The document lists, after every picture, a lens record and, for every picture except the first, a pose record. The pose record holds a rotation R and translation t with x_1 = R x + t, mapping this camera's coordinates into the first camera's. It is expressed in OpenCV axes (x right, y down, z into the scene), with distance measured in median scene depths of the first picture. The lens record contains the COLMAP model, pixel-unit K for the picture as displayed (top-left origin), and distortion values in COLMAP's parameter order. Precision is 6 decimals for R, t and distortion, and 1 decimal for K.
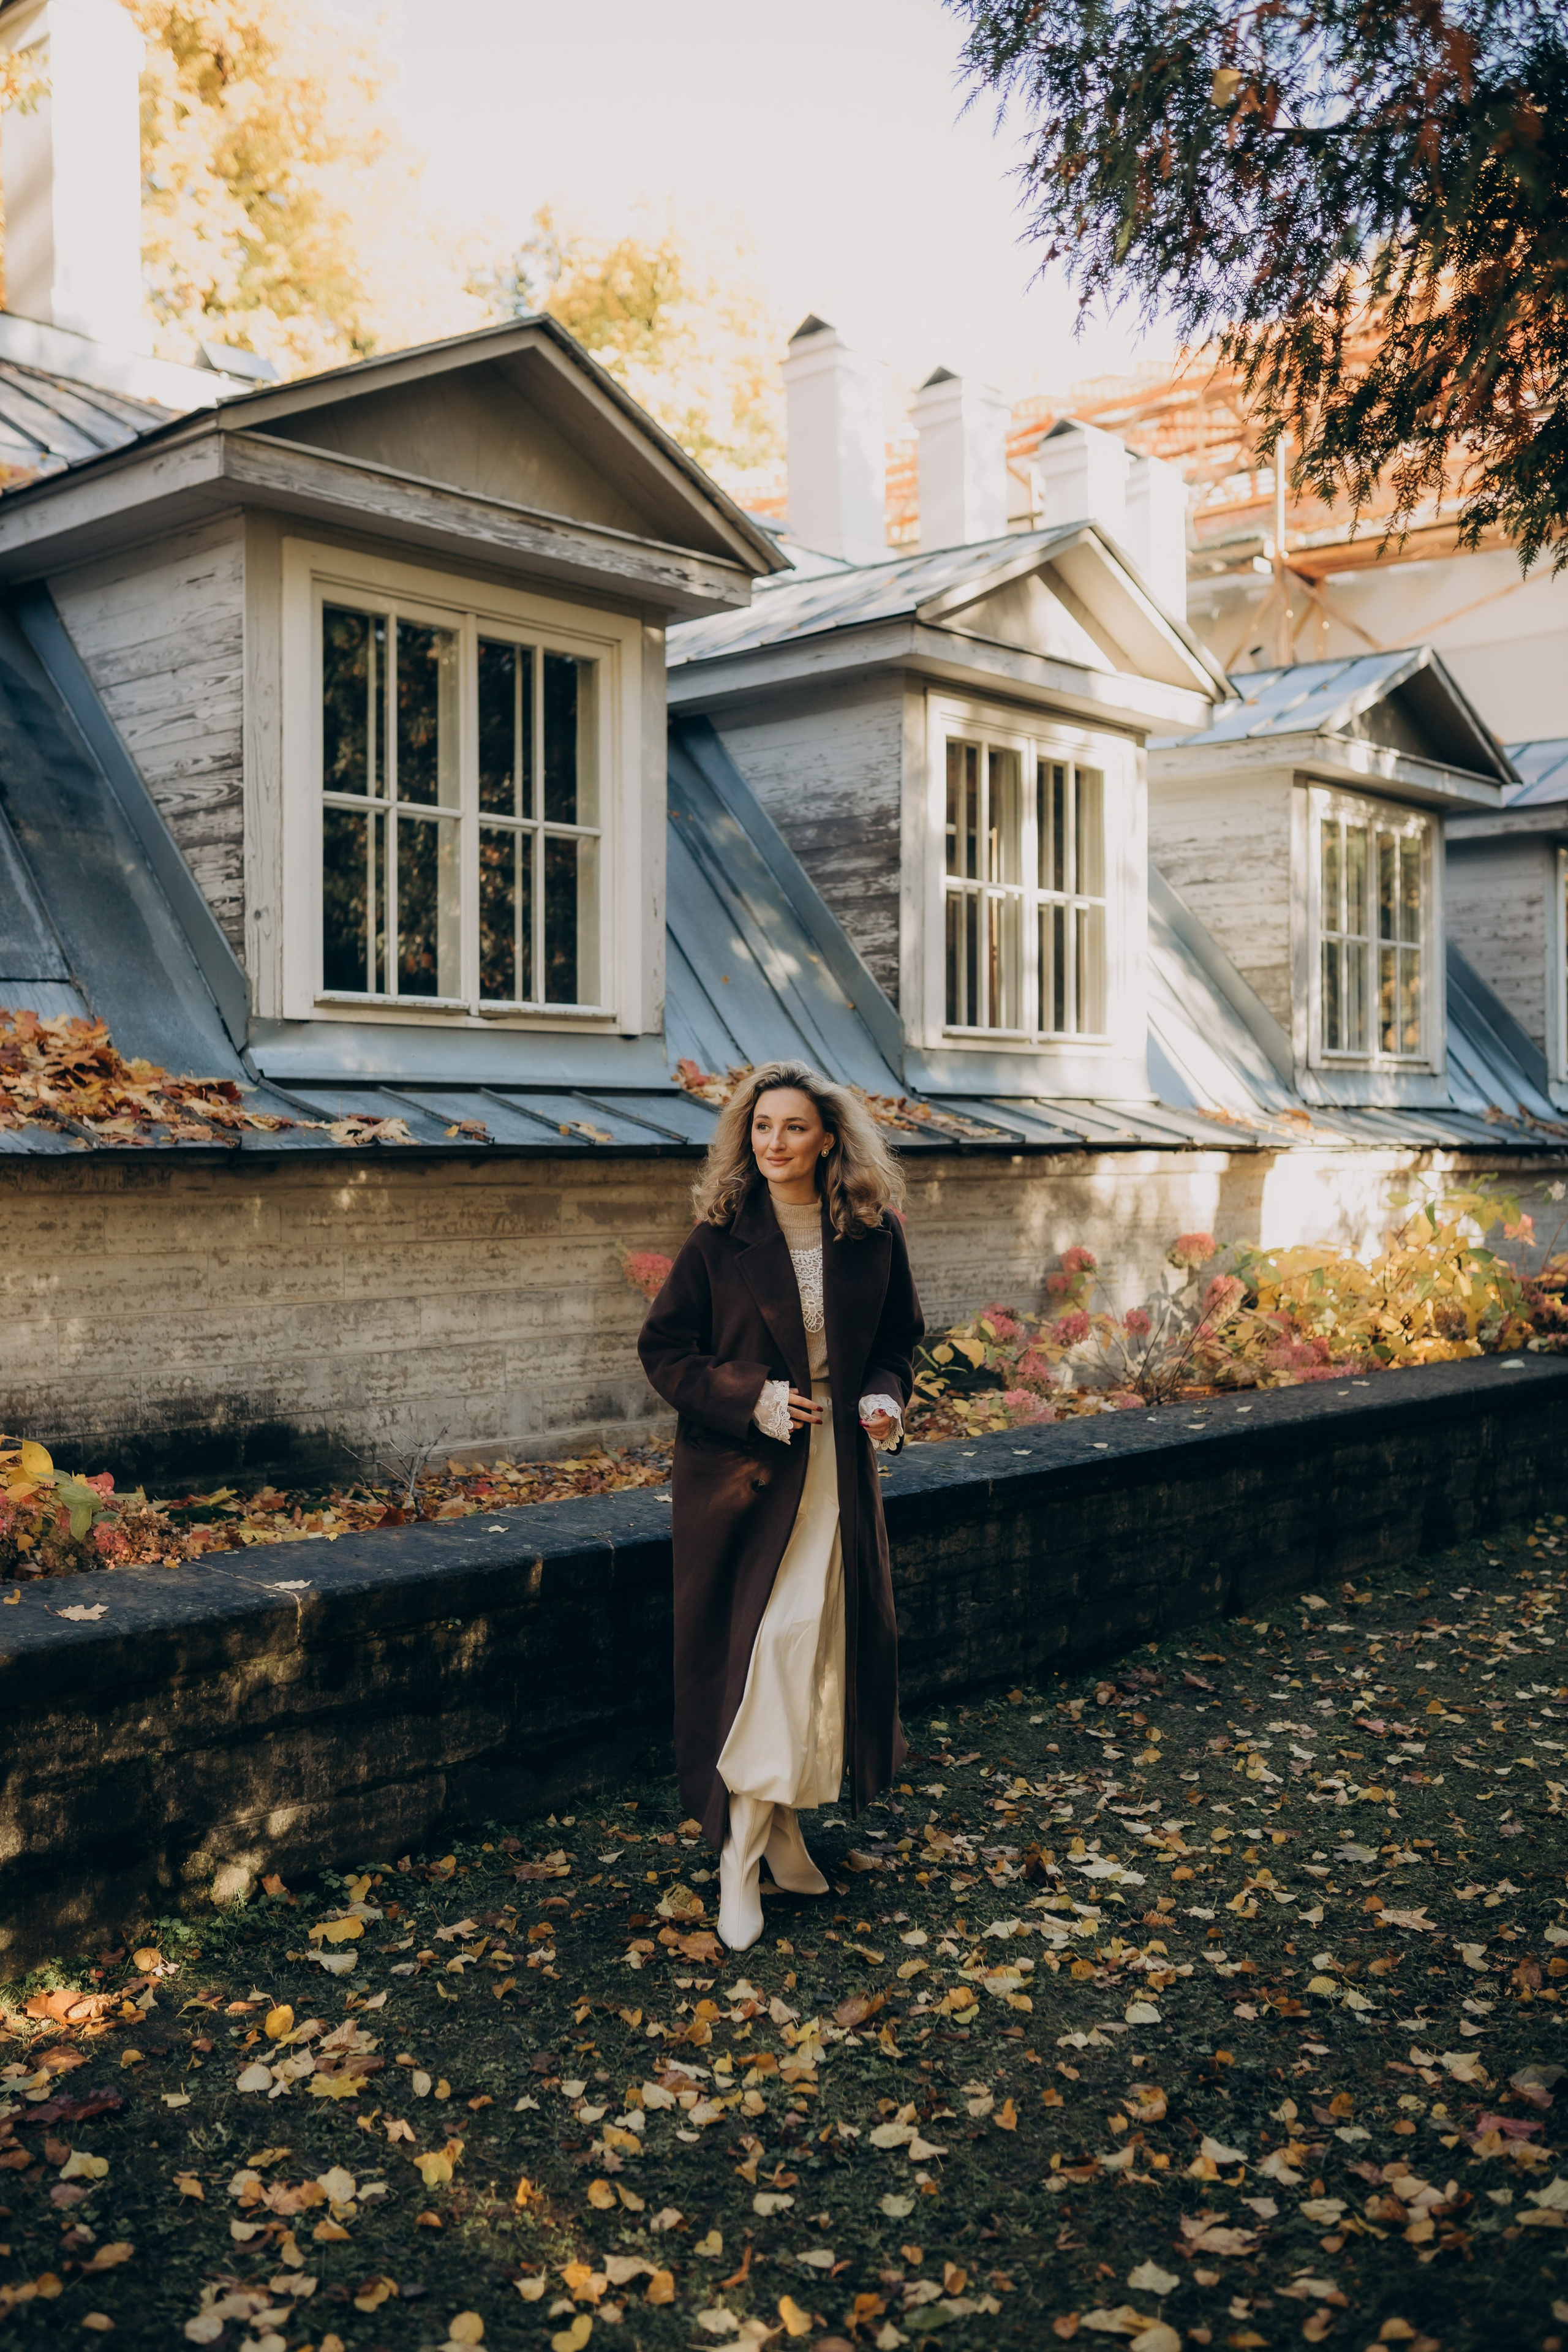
lens RADIAL K [[2238.2, 0, 784.0], [0, 2238.2, 1176.0], [0, 0, 1]] dist [-0.066668, 0.098084]
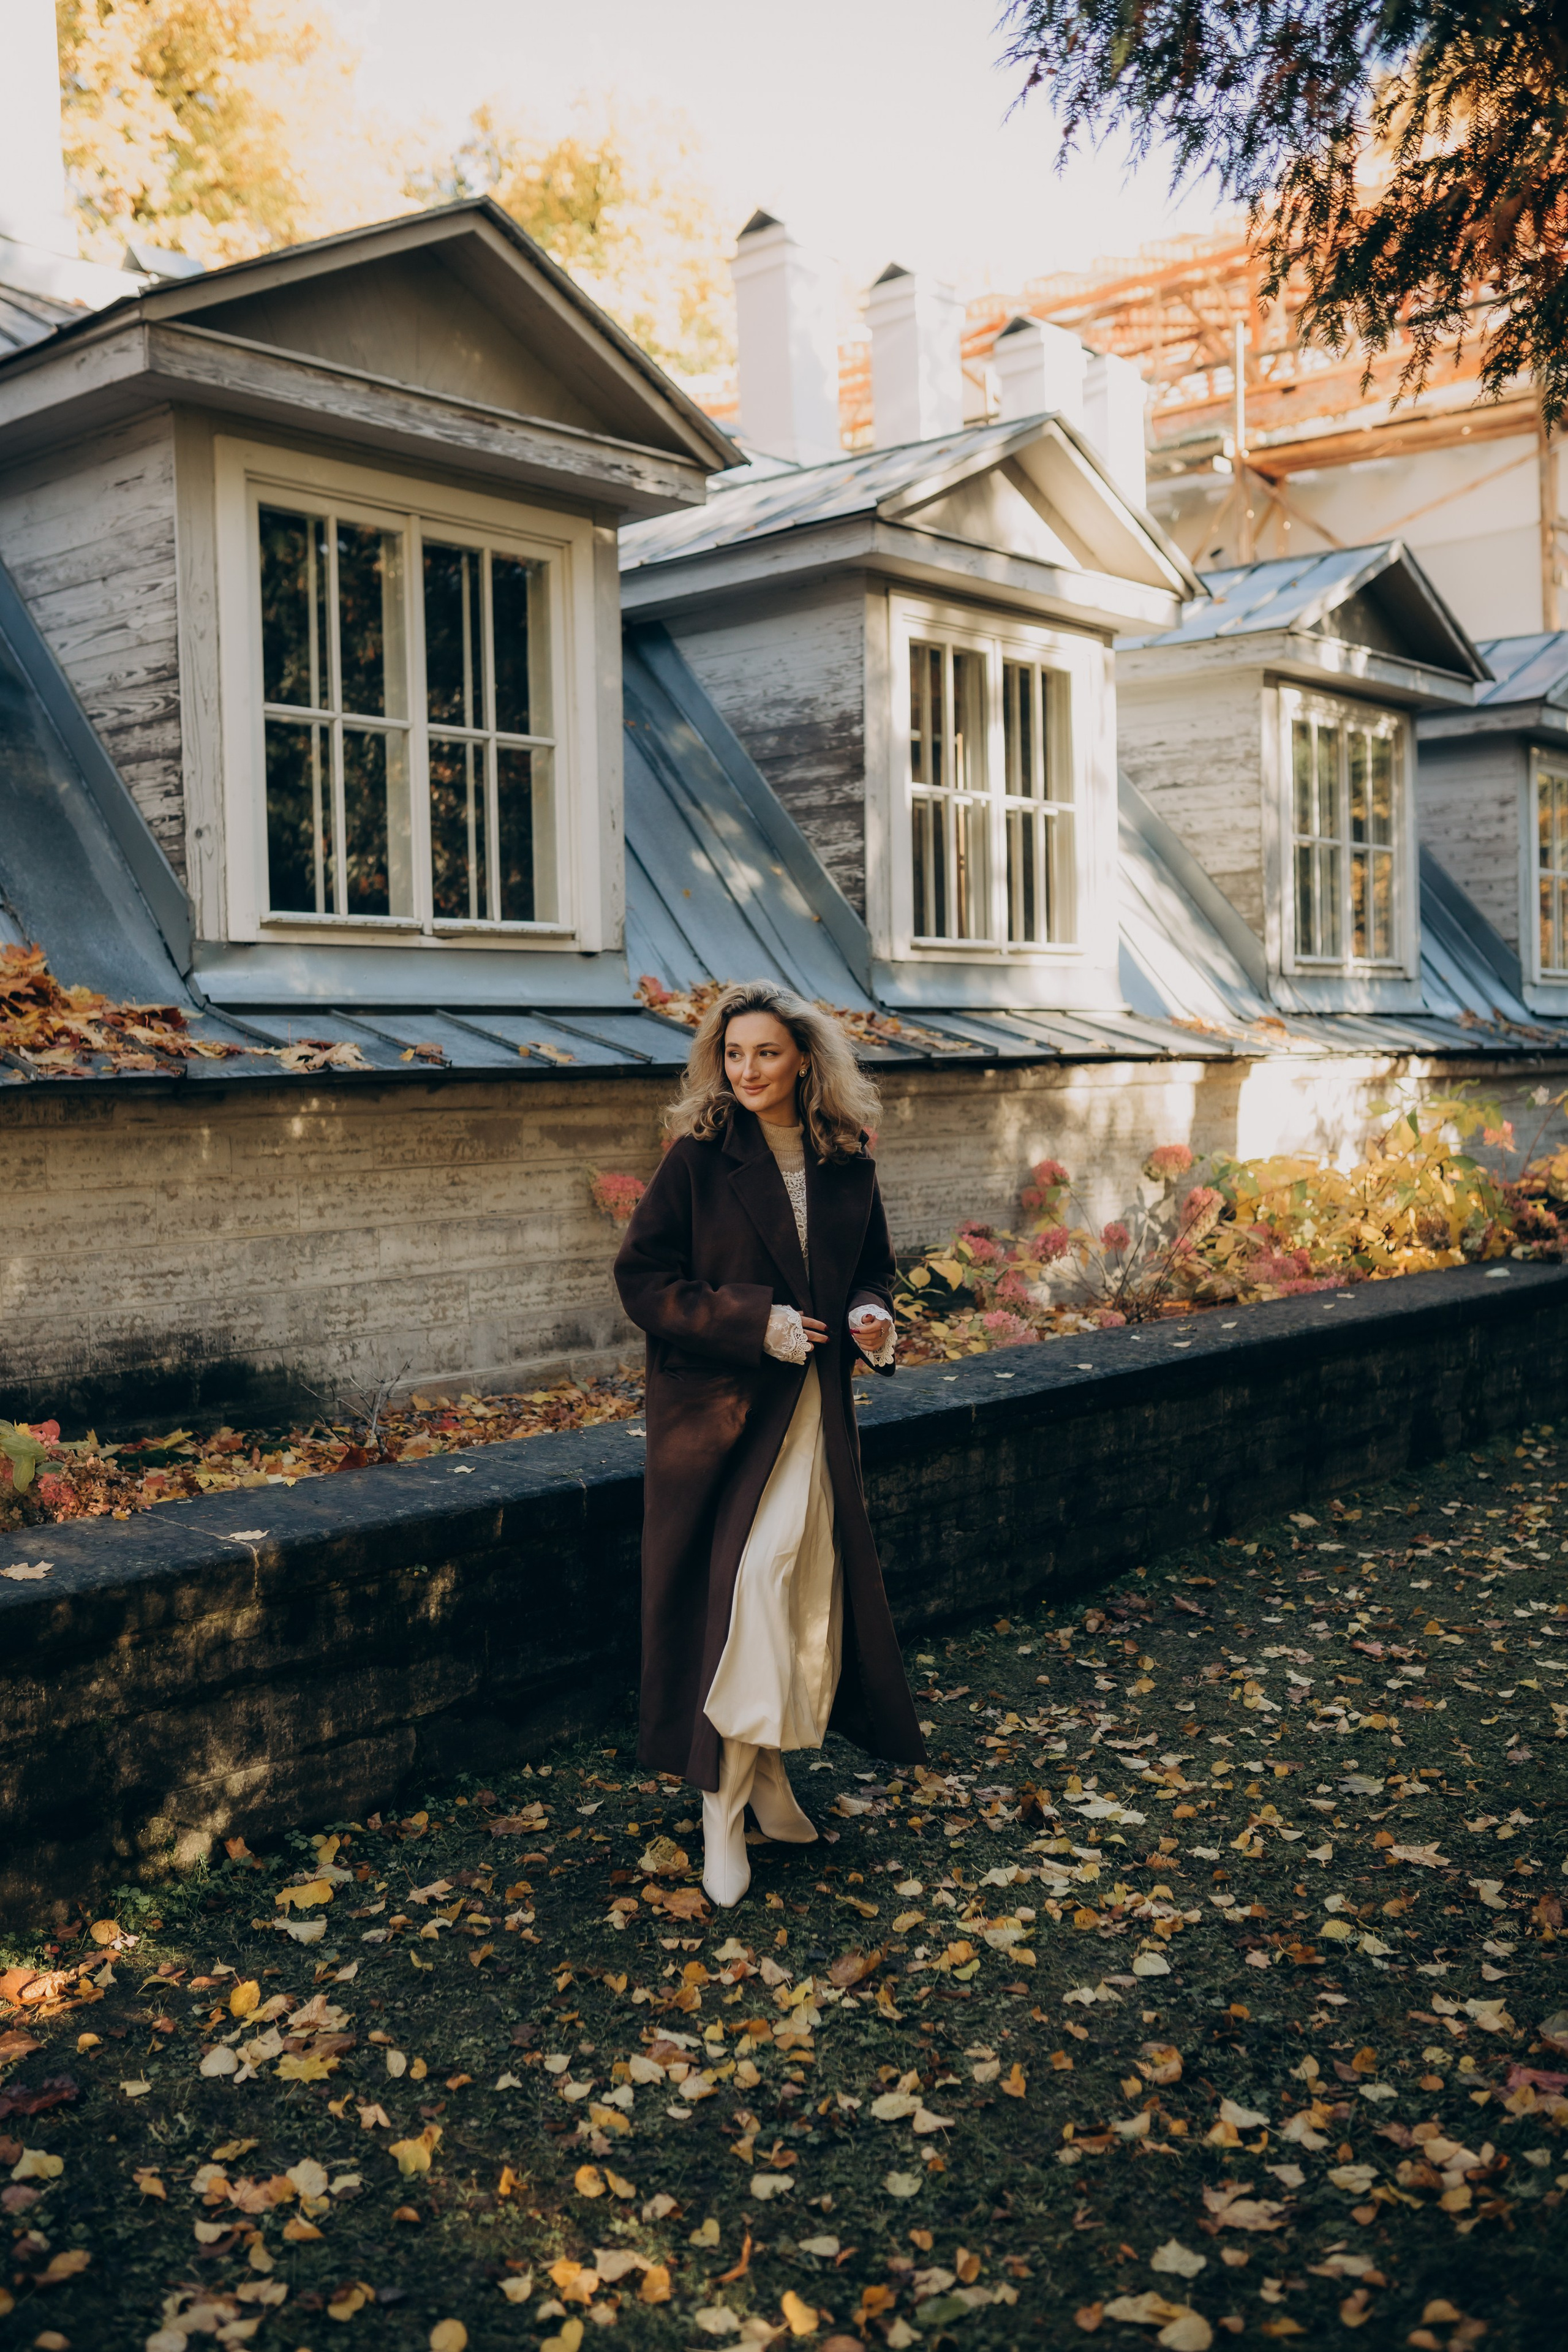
lens RADIAL K [[2238.2, 0, 784.0], [0, 2238.2, 1176.0], [0, 0, 1]] dist [-0.066668, 0.098084]
pose [[0.999671, -0.019739, 0.016385, -0.003047], [0.019128, 0.999145, 0.036641, -0.000129], [-0.017095, -0.036315, 0.999194, 0.033094]]
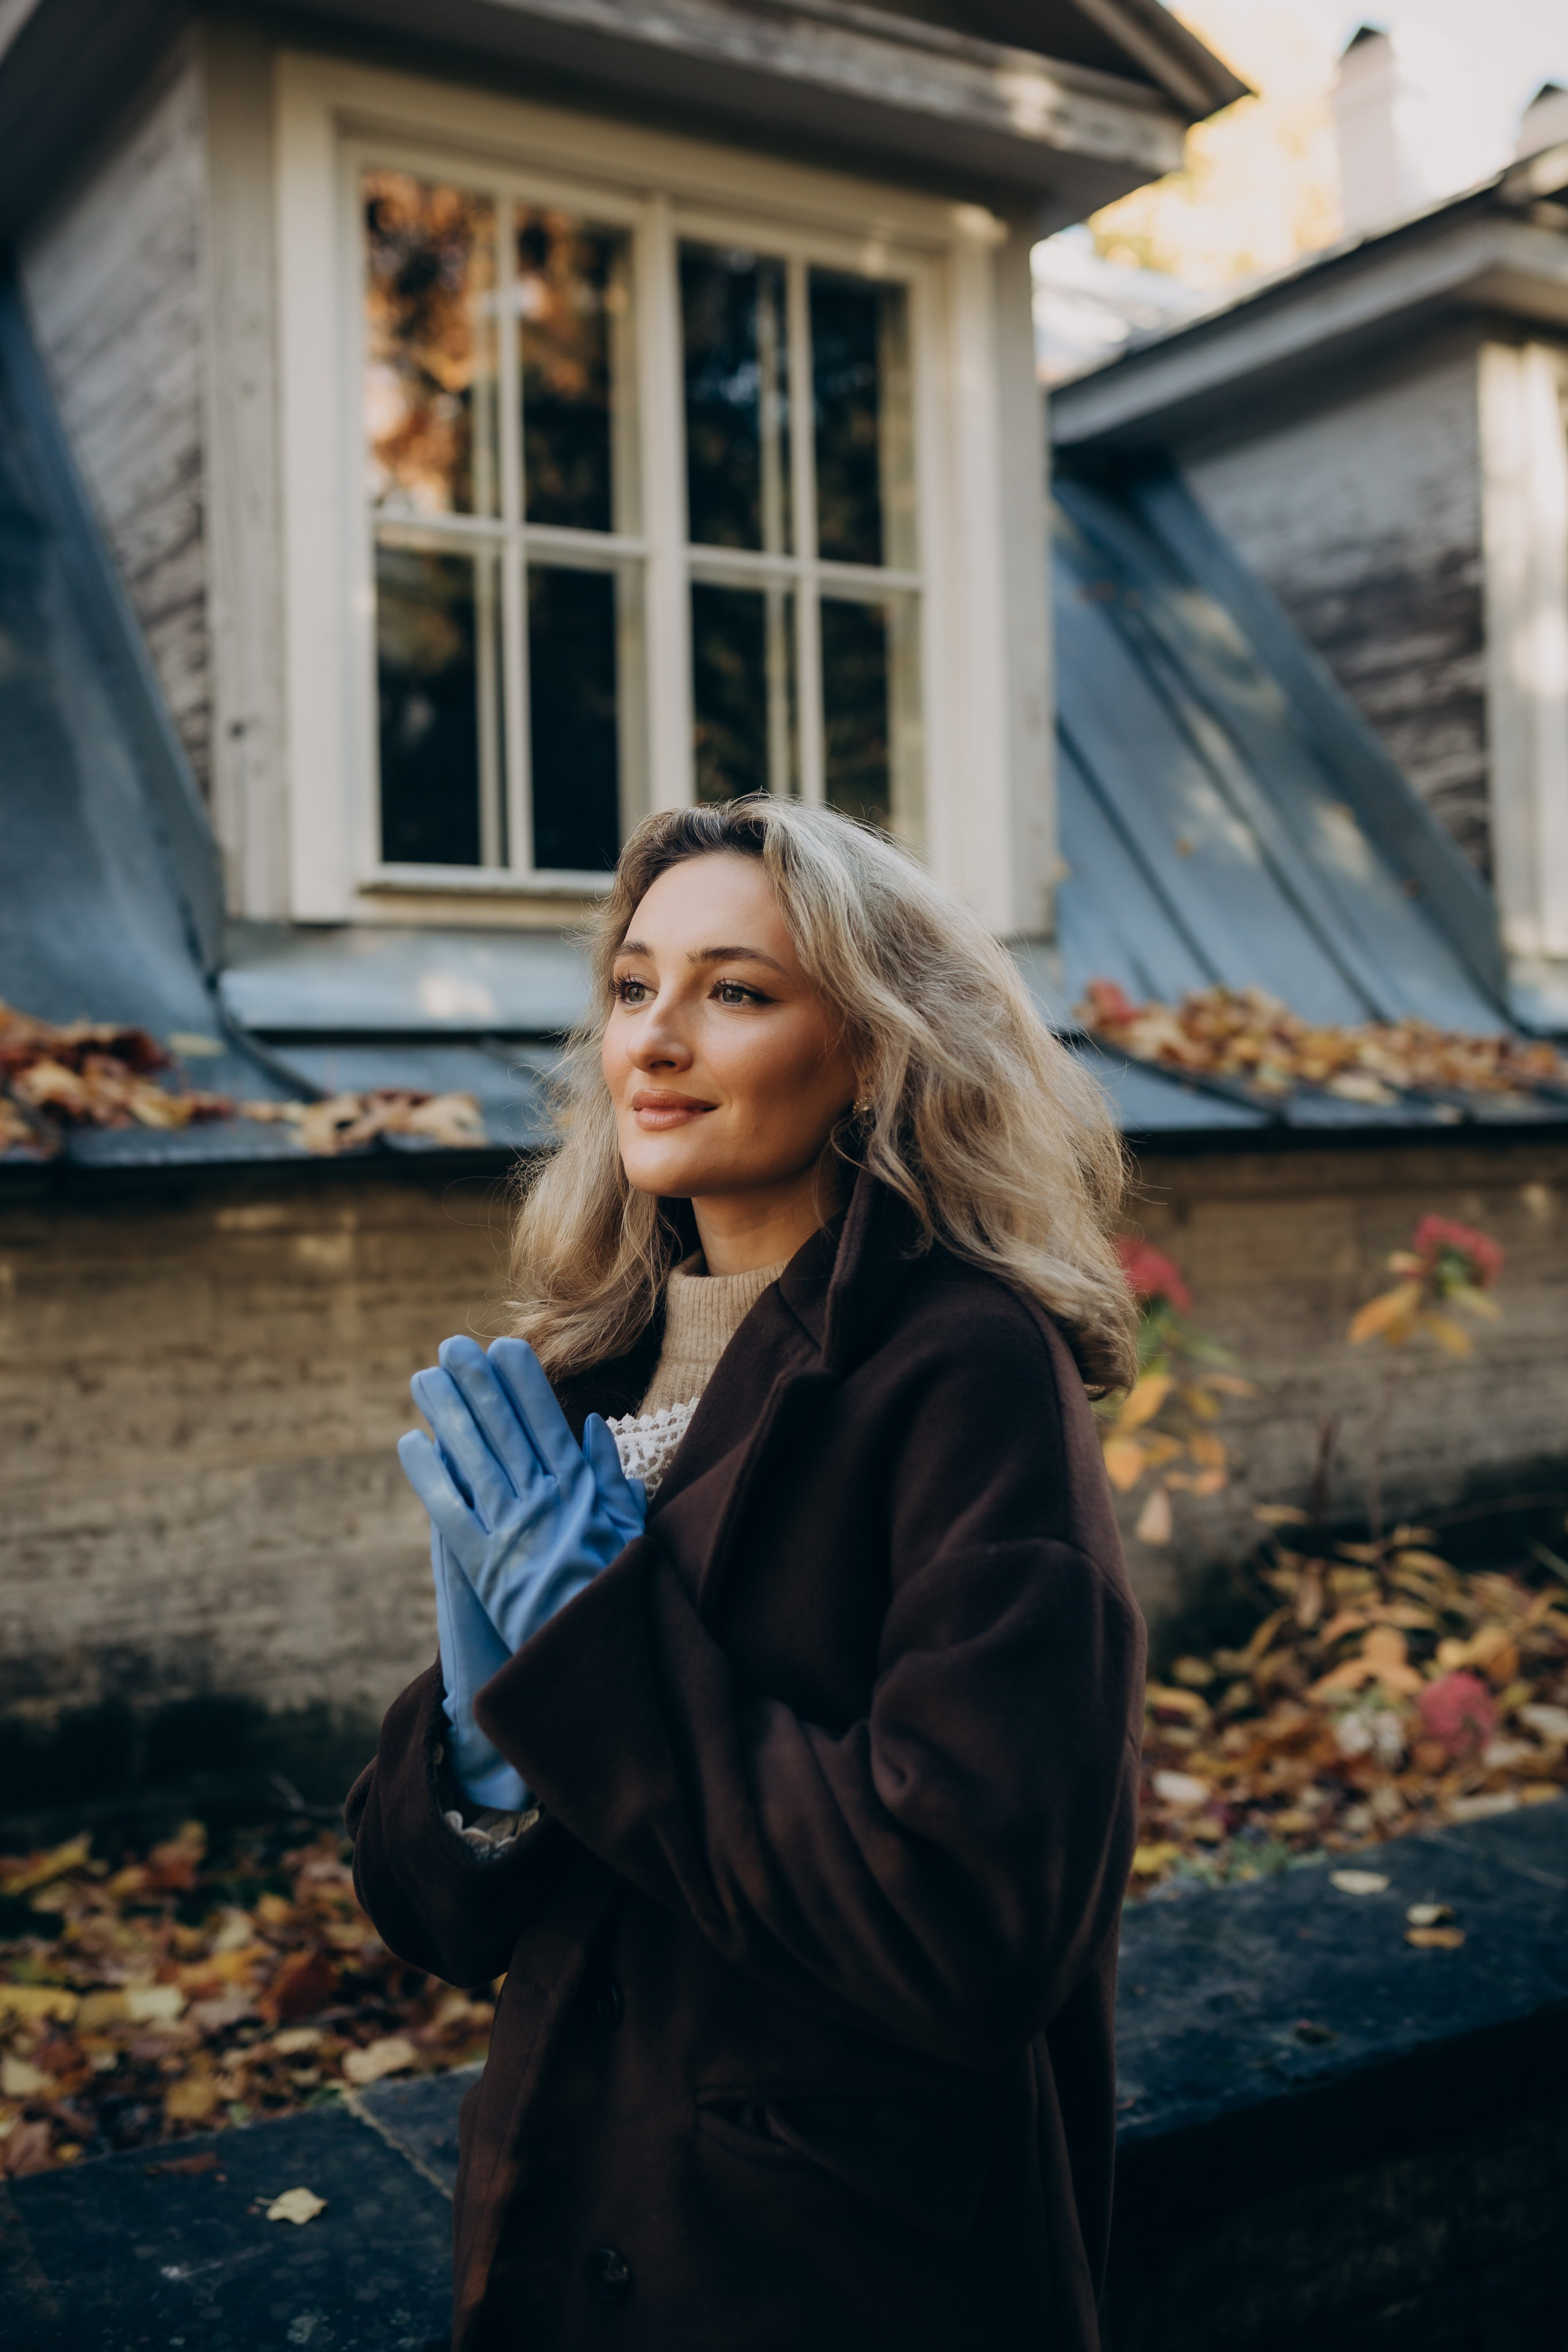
lens RADIAL K [[2389.4, 0, 742.8], [0, 2389.4, 1100.7], [0, 0, 1]] dist [-0.065407, 0.099350]
pose [[0.962957, -0.029900, -0.267993, 0.036538], [0.022227, 0.999253, -0.031617, -0.005385], [0.268738, 0.024489, 0.962902, 0.474846]]
